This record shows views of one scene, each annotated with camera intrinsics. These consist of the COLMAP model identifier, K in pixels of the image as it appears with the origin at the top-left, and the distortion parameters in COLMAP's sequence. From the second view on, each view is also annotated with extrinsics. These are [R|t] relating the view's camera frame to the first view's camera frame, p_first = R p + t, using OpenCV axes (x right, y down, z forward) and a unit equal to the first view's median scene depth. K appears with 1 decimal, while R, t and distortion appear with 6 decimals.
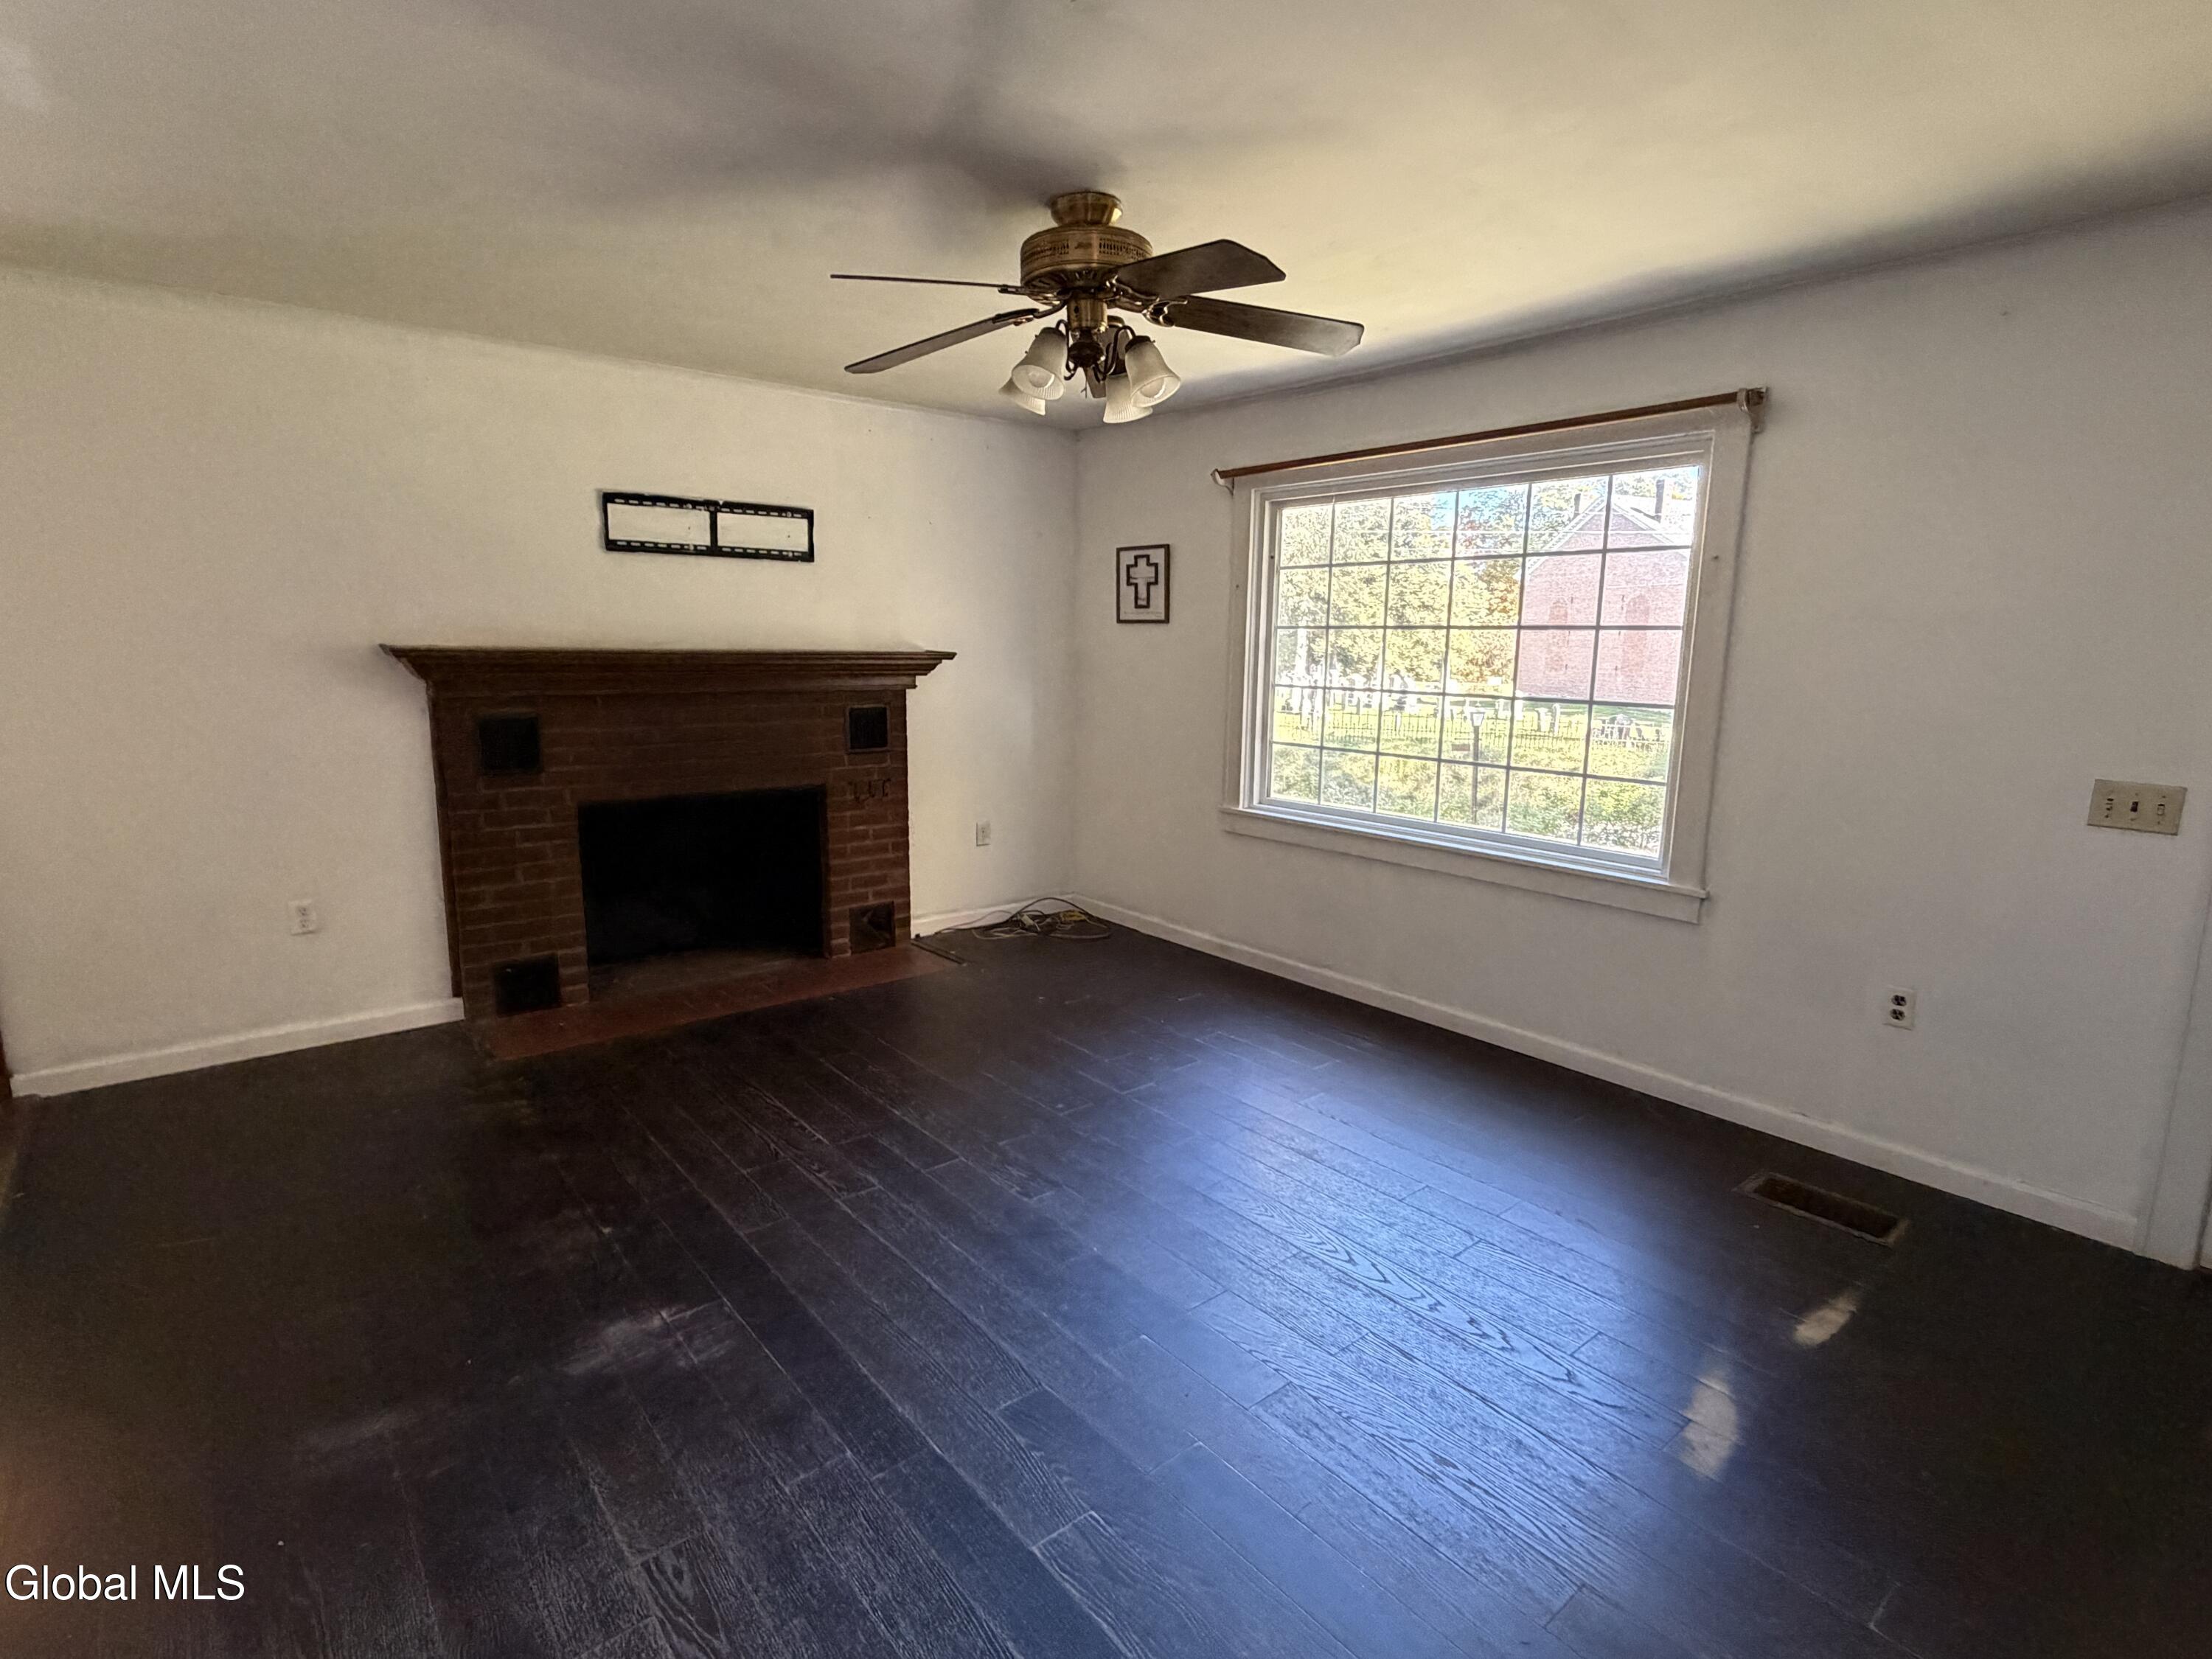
lens RADIAL K [[1109.6, 0, 1110.7], [0, 1109.6, 837.9], [0, 0, 1]] dist [-0.000156, 0.001031]
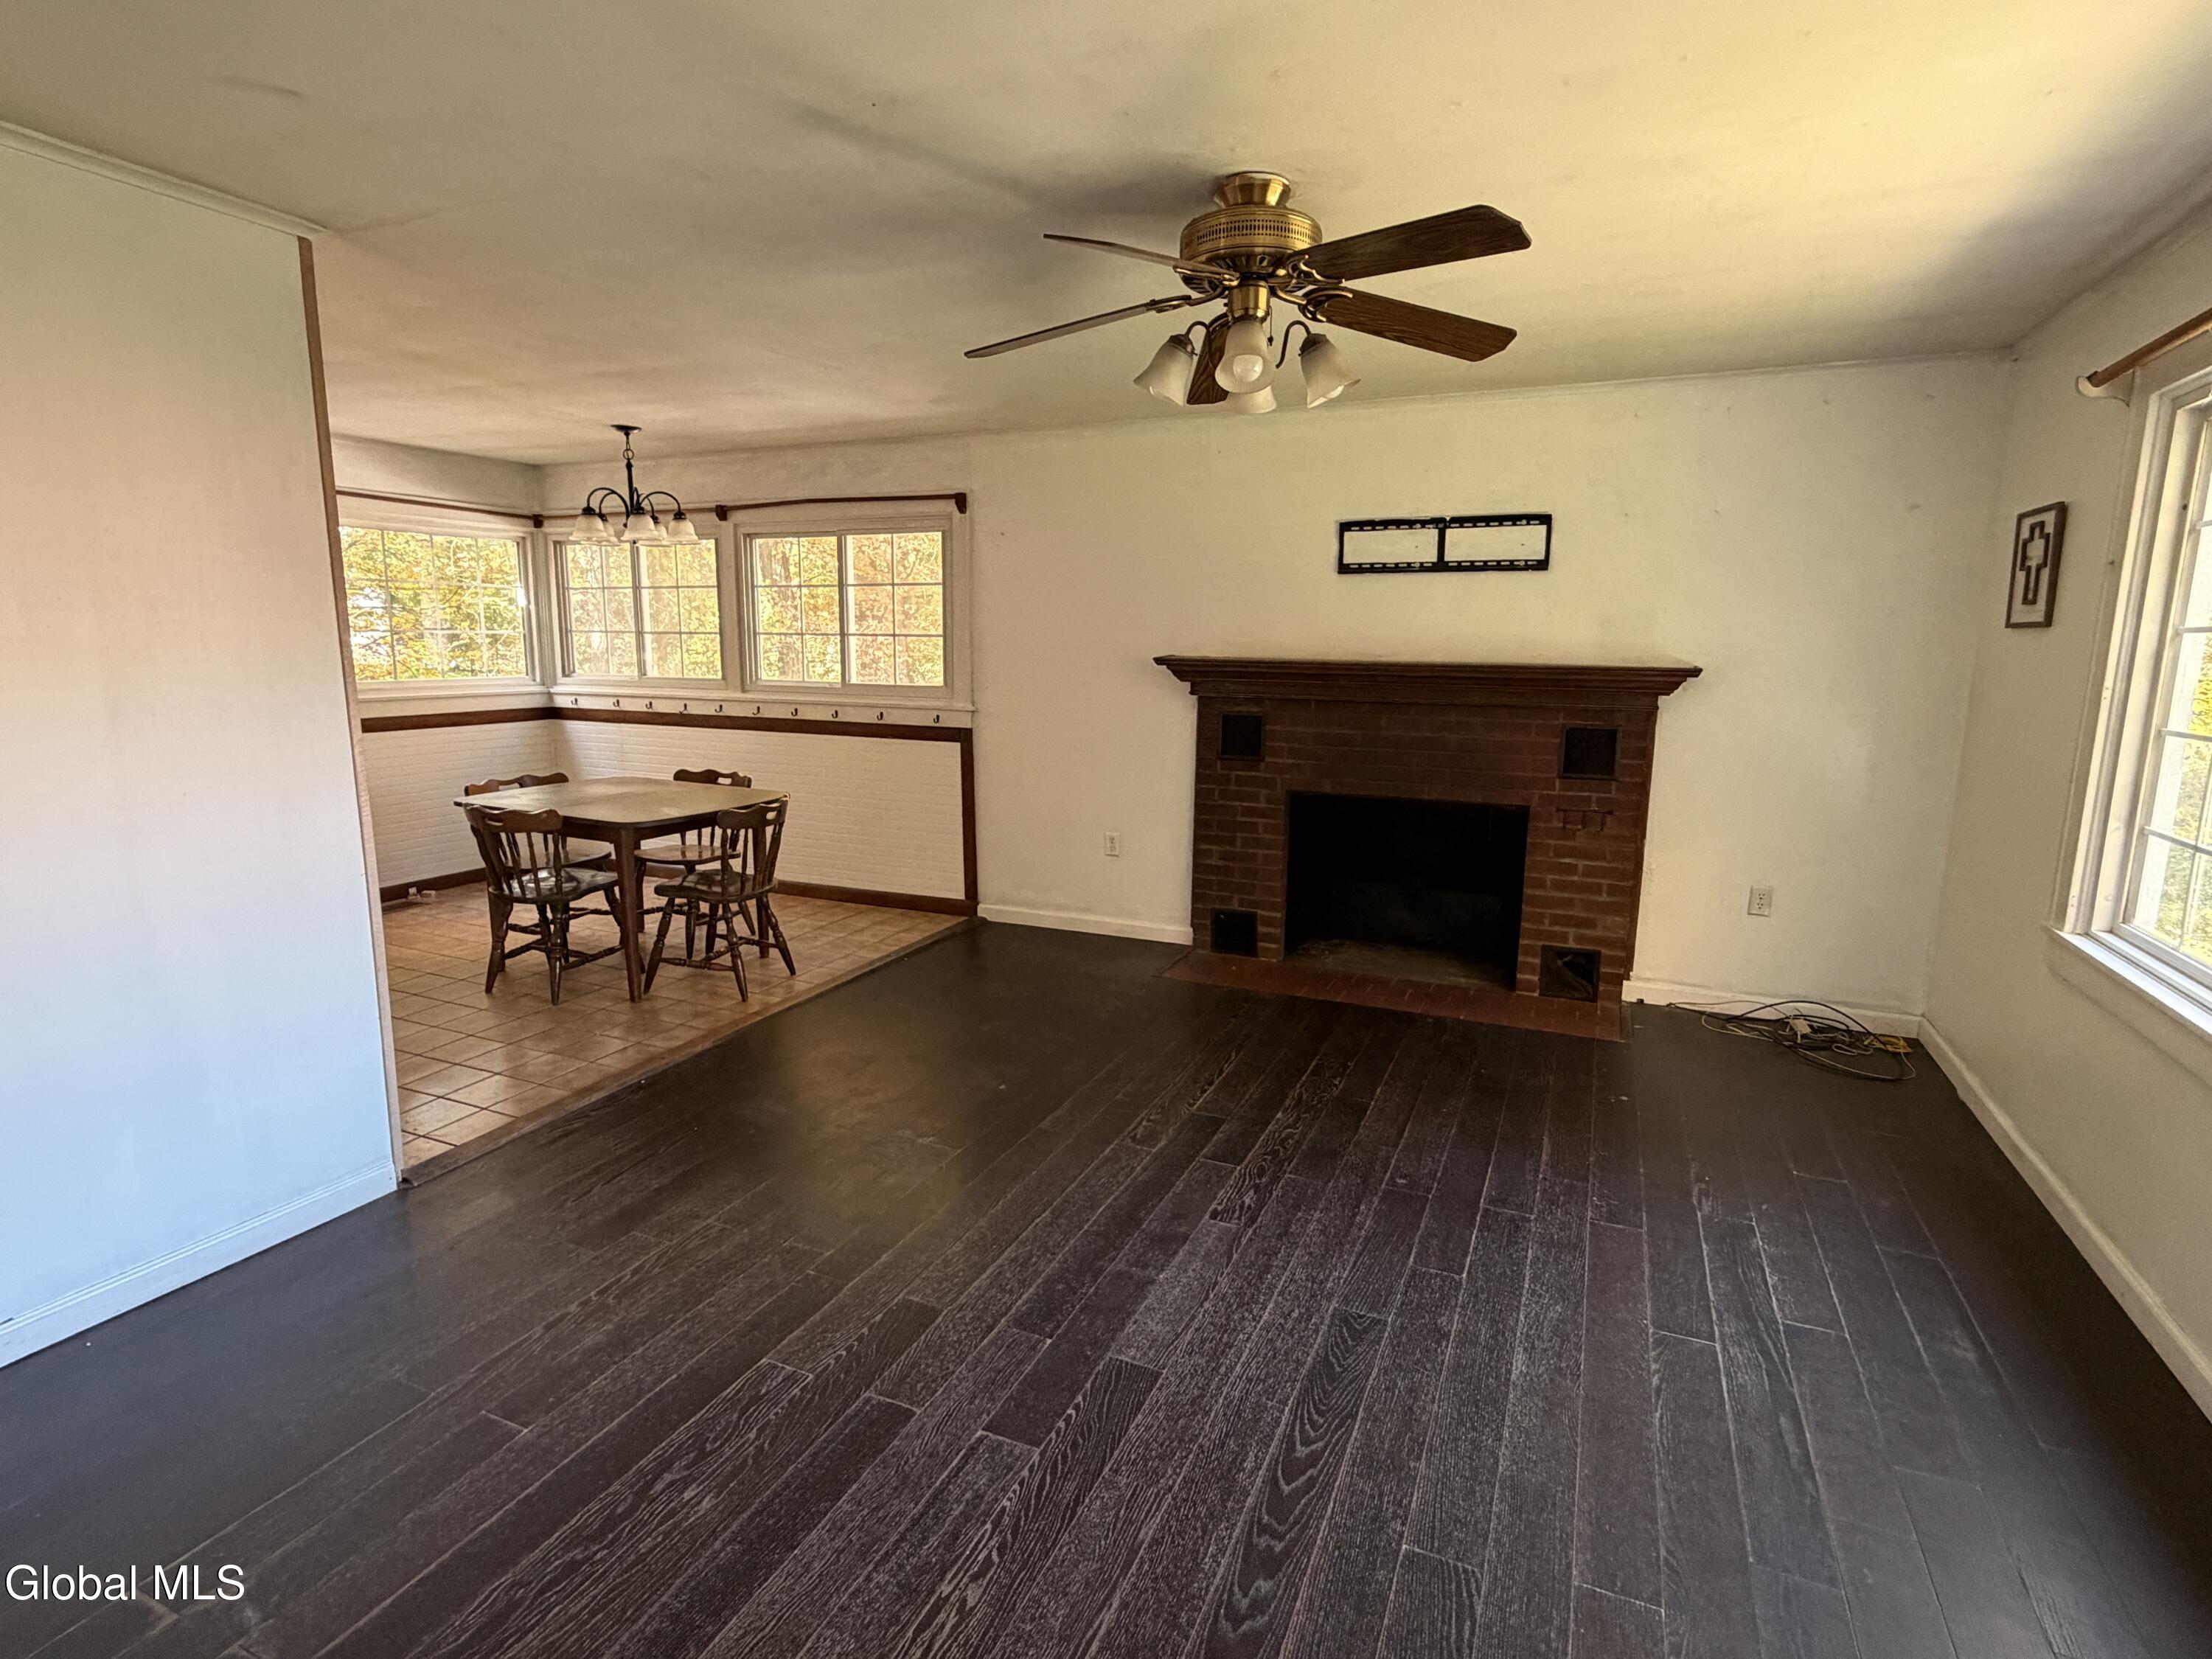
lens RADIAL K [[1109.6, 0, 1102.1], [0, 1109.6, 827.9], [0, 0, 1]] dist [-0.000156, 0.001031]
pose [[0.431913, 0.139459, -0.891068, 0.451683], [-0.163151, 0.983755, 0.074883, -0.044821], [0.887036, 0.113036, 0.447649, 0.282611]]
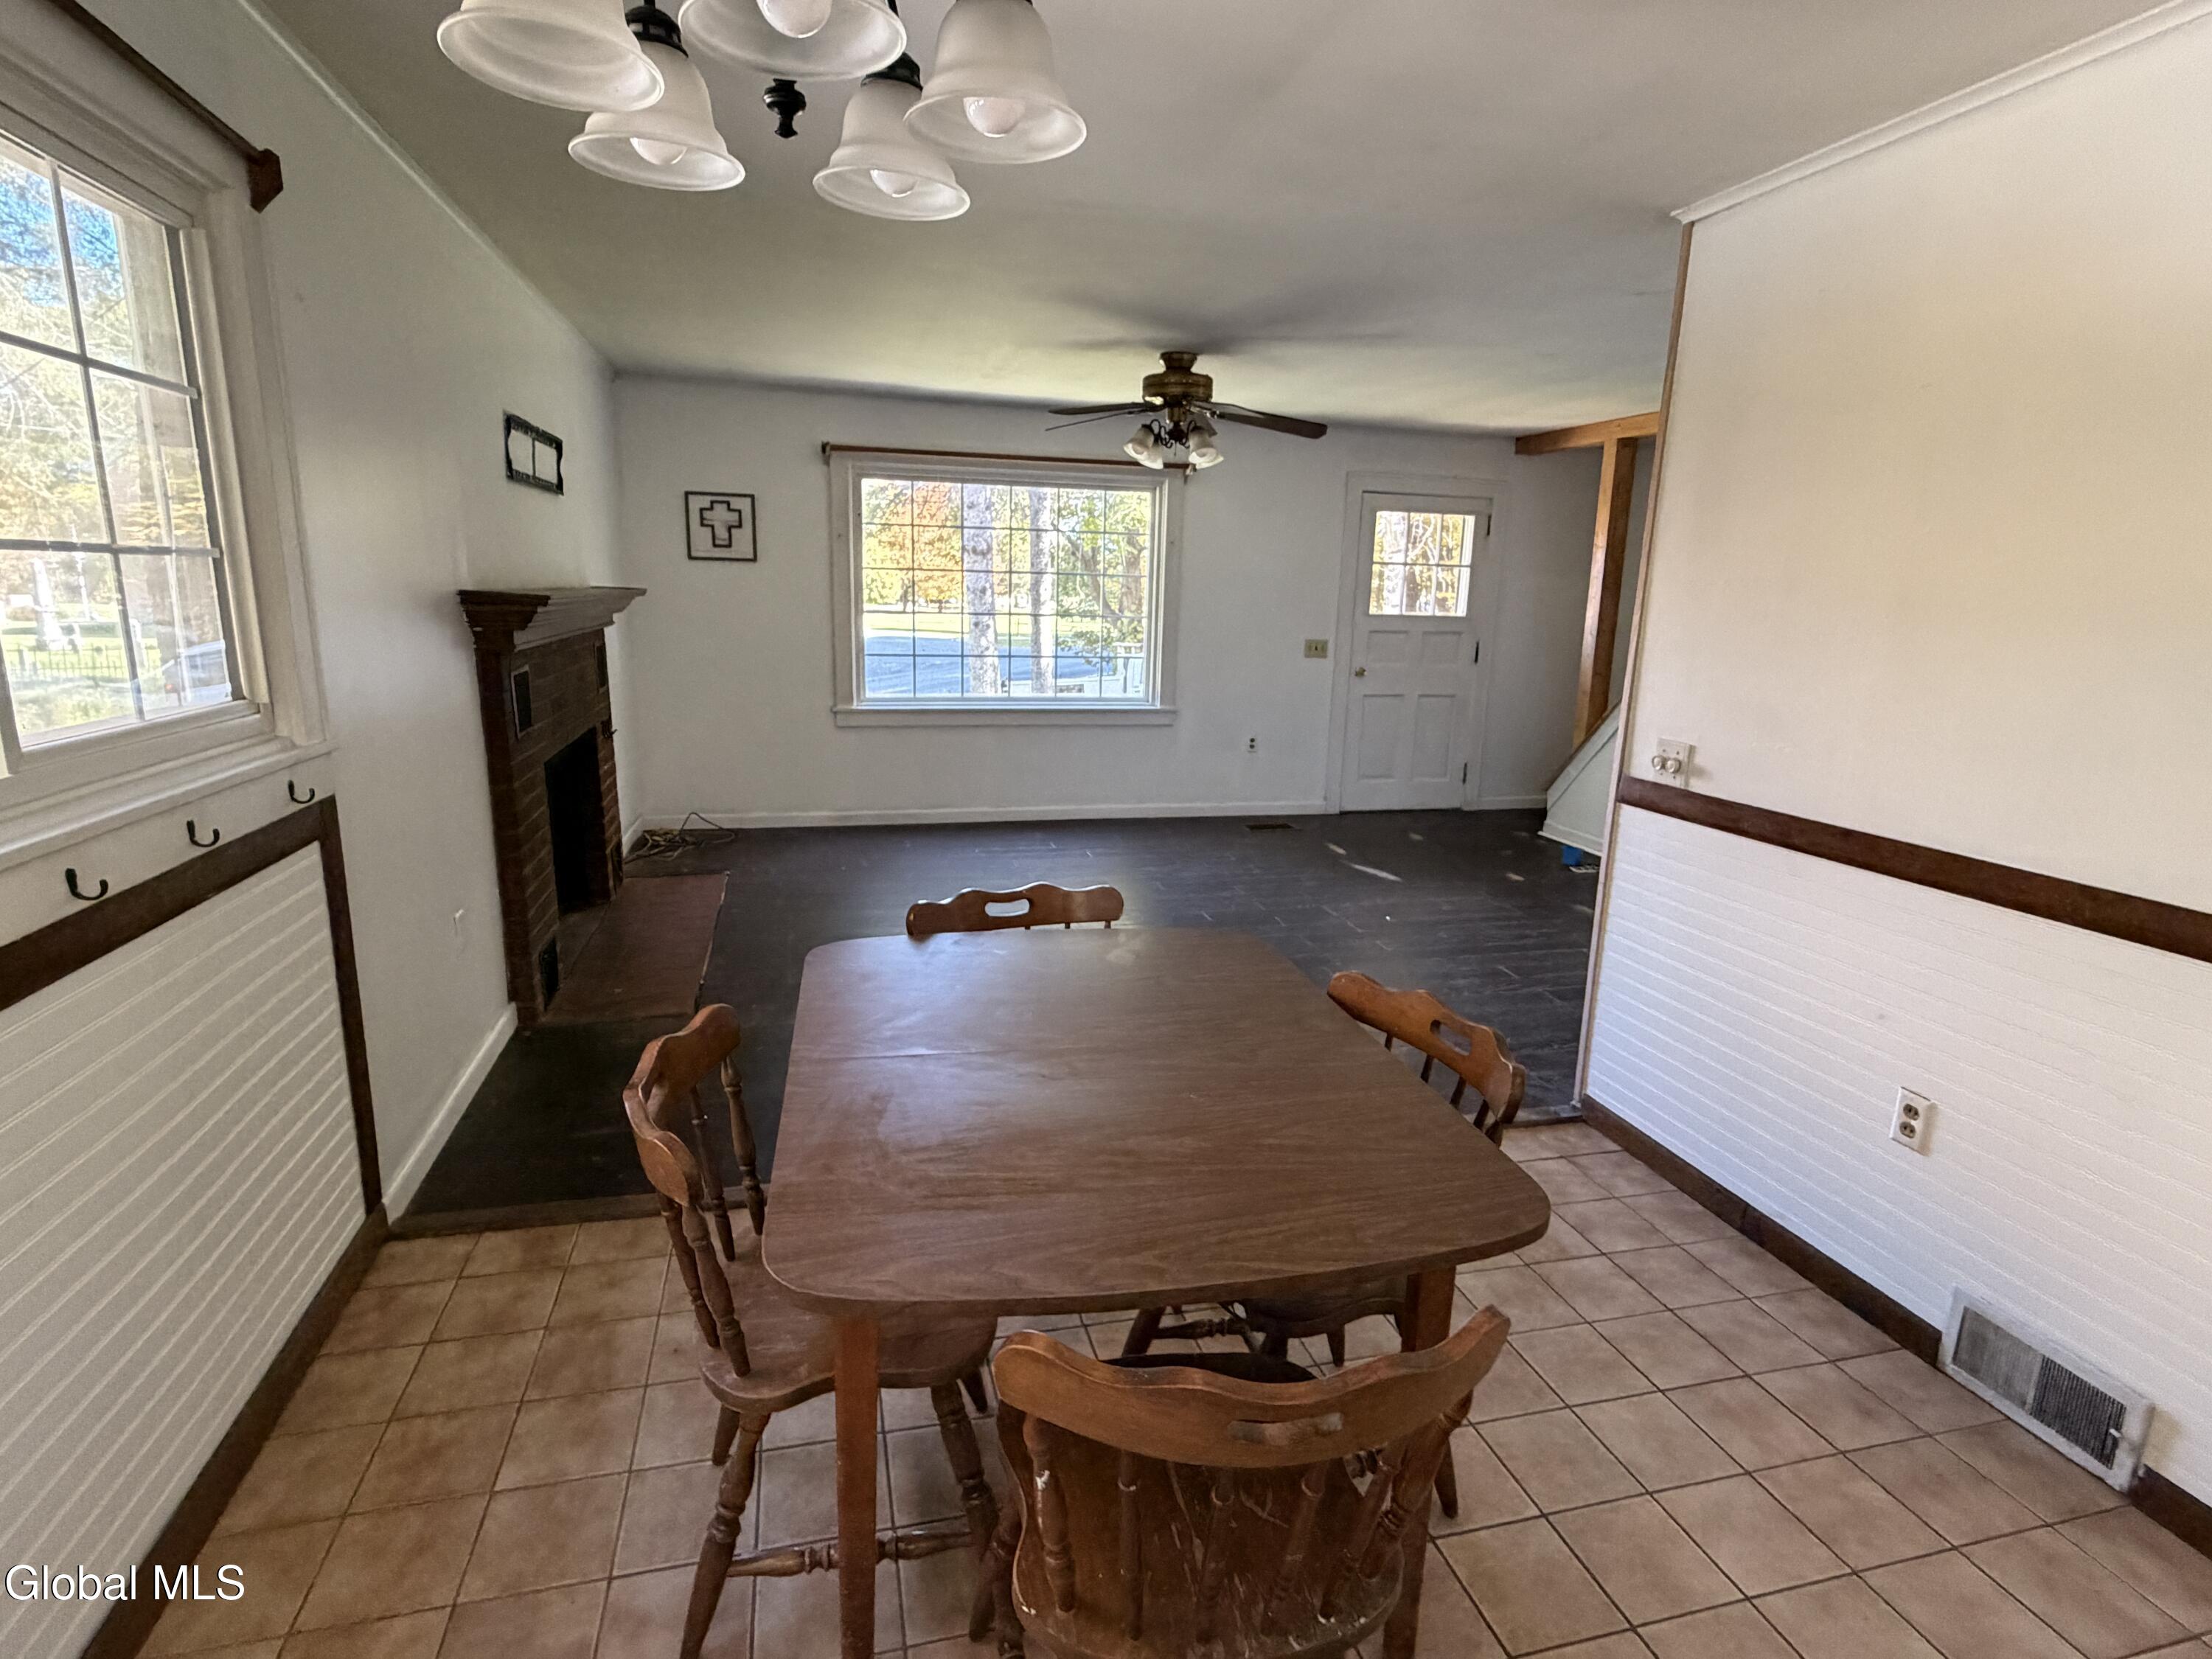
lens RADIAL K [[1109.6, 0, 1105.2], [0, 1109.6, 828.4], [0, 0, 1]] dist [-0.000156, 0.001031]
pose [[0.422967, -0.200693, 0.883641, -1.017564], [0.139597, 0.977955, 0.155293, -0.052263], [-0.895328, 0.057669, 0.441658, 0.176315]]
